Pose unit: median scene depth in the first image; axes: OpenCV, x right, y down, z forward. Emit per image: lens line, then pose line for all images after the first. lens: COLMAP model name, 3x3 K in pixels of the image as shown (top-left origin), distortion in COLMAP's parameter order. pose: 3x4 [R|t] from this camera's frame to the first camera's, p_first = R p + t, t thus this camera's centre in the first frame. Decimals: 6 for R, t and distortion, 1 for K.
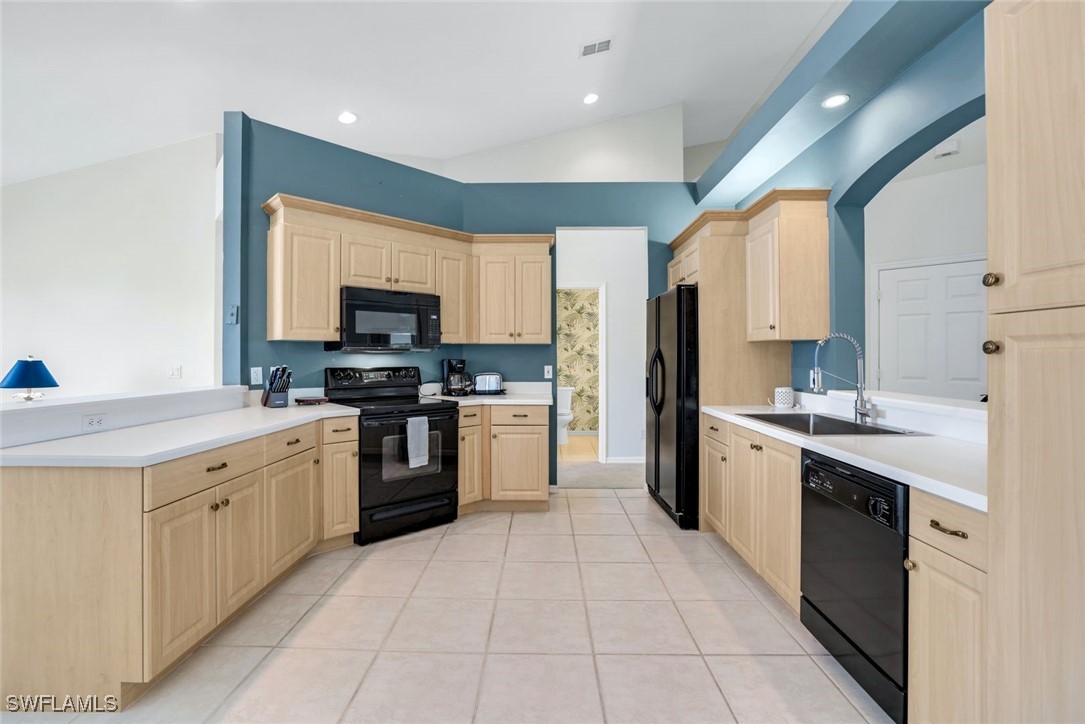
lens RADIAL K [[479.4, 0, 539.7], [0, 479.4, 357.0], [0, 0, 1]] dist [-0.048223, 0.019006]
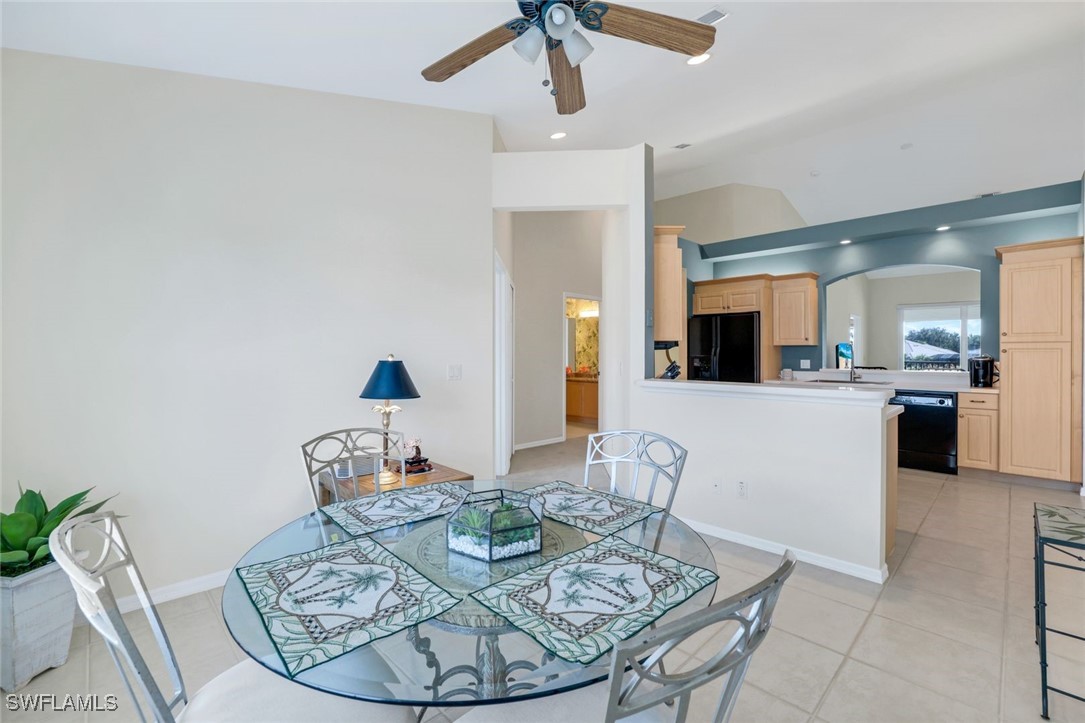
lens RADIAL K [[472.1, 0, 534.6], [0, 472.1, 356.3], [0, 0, 1]] dist [-0.052225, 0.017602]
pose [[0.718923, -0.006577, 0.695059, -1.528855], [0.002242, 0.999972, 0.007144, -0.004406], [-0.695086, -0.003577, 0.718917, 0.323201]]
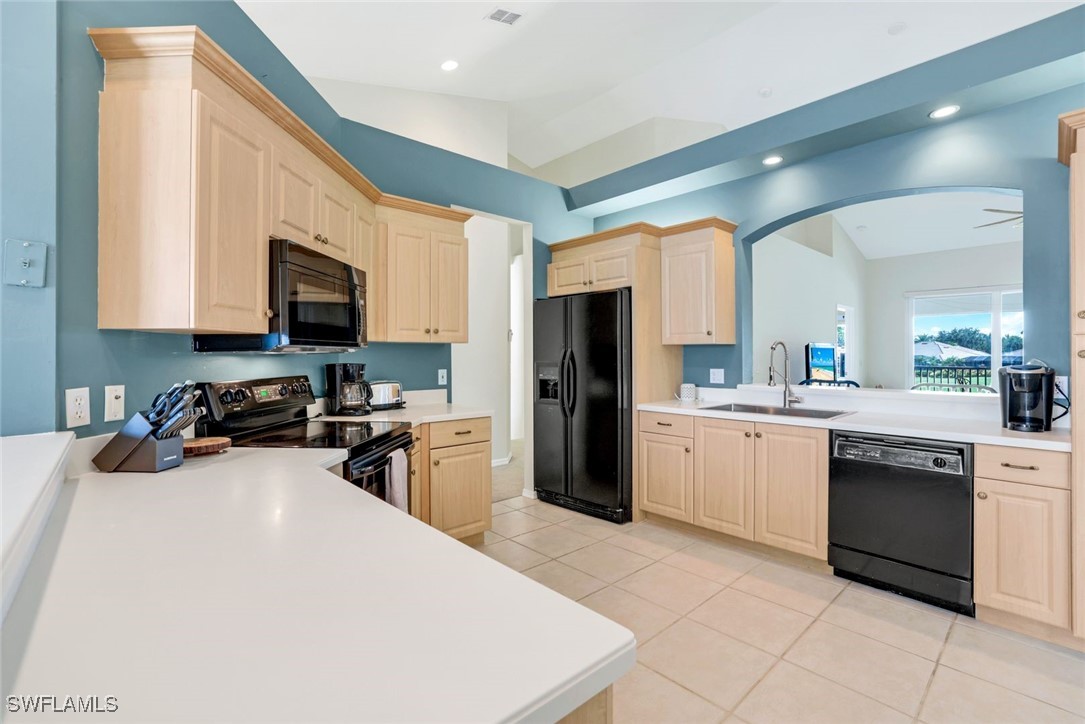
lens RADIAL K [[479.4, 0, 539.7], [0, 479.4, 357.0], [0, 0, 1]] dist [-0.048223, 0.019006]
pose [[0.736669, -0.004293, 0.676240, -0.542778], [0.003133, 0.999991, 0.002936, -0.007067], [-0.676247, -0.000044, 0.736675, 0.357435]]
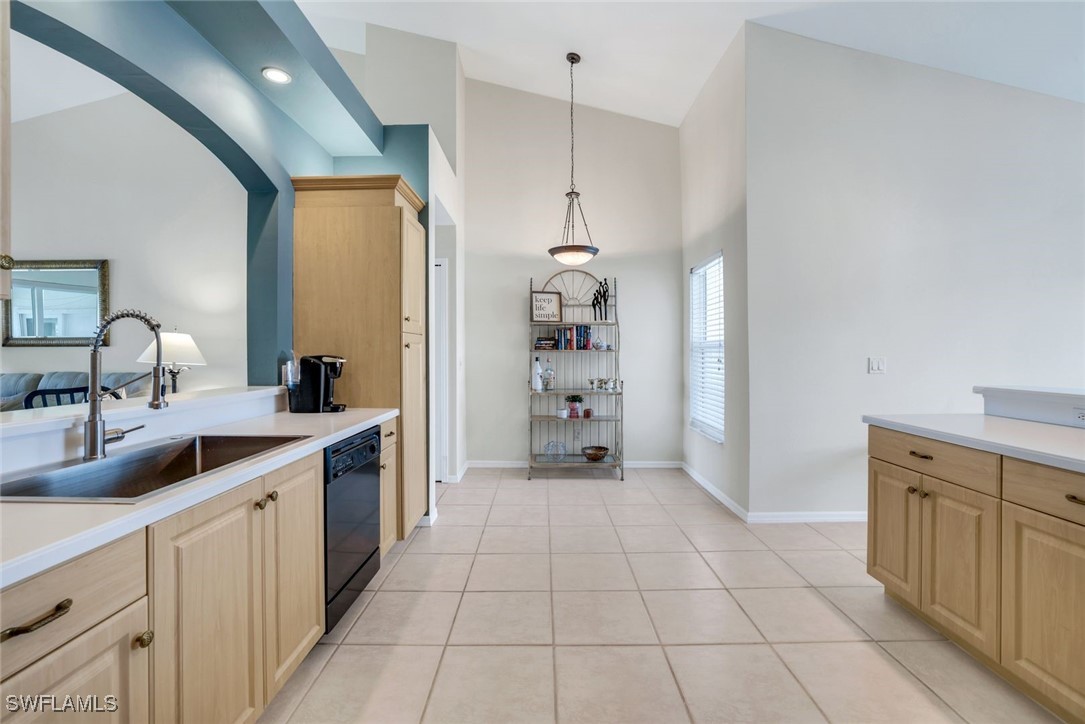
lens RADIAL K [[472.1, 0, 534.6], [0, 472.1, 356.8], [0, 0, 1]] dist [-0.052225, 0.017602]
pose [[-0.999992, 0.001432, 0.003864, 0.087585], [0.001467, 0.999959, 0.008904, 0.005240], [-0.003851, 0.008910, -0.999953, 1.157145]]
